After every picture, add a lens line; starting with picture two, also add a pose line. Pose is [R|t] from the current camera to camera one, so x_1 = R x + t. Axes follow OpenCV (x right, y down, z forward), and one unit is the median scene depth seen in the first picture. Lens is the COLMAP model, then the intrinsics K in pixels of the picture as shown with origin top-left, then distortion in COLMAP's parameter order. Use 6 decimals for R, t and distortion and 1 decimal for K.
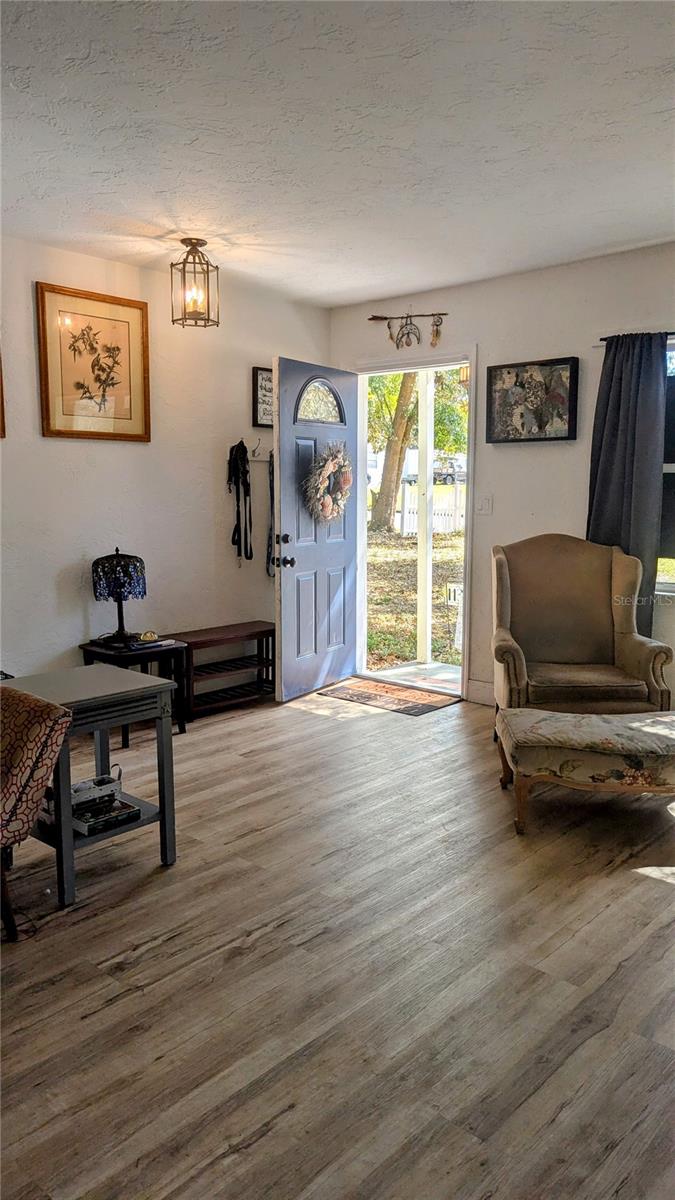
lens RADIAL K [[859.7, 0, 327.6], [0, 859.7, 596.5], [0, 0, 1]] dist [0.049384, -0.052334]
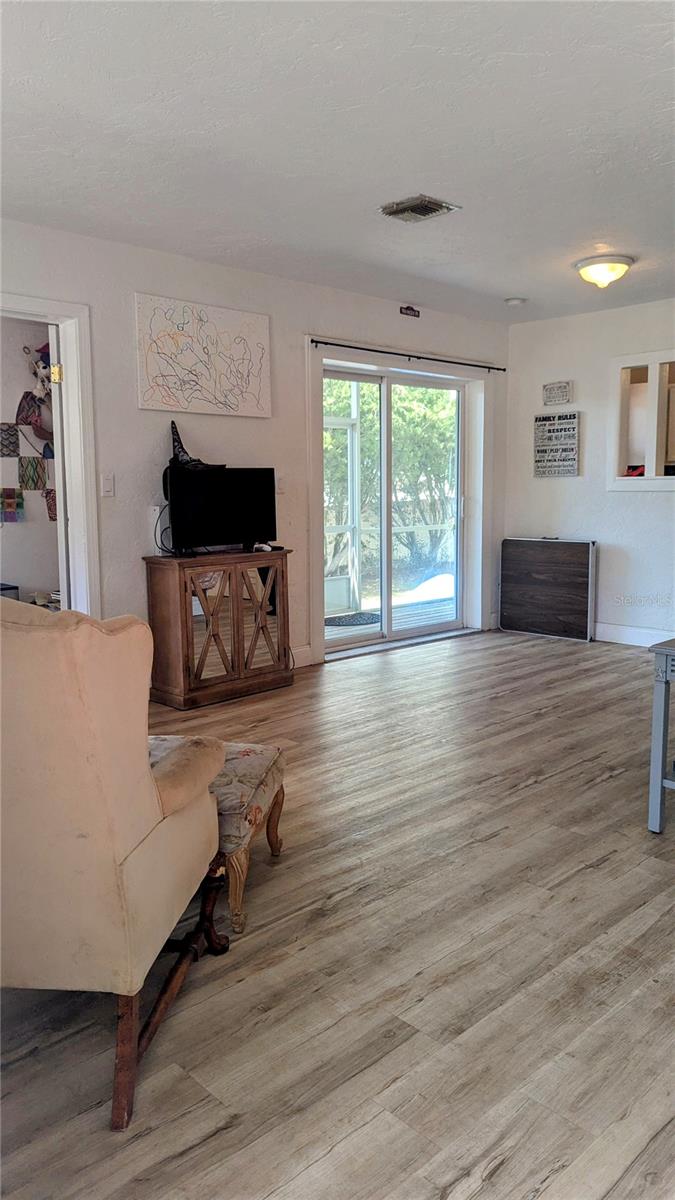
lens RADIAL K [[859.7, 0, 327.6], [0, 859.7, 596.5], [0, 0, 1]] dist [0.049384, -0.052334]
pose [[-0.997926, 0.001211, 0.064356, 0.126927], [0.017969, 0.965316, 0.260464, -0.216210], [-0.061809, 0.261080, -0.963336, 1.922167]]
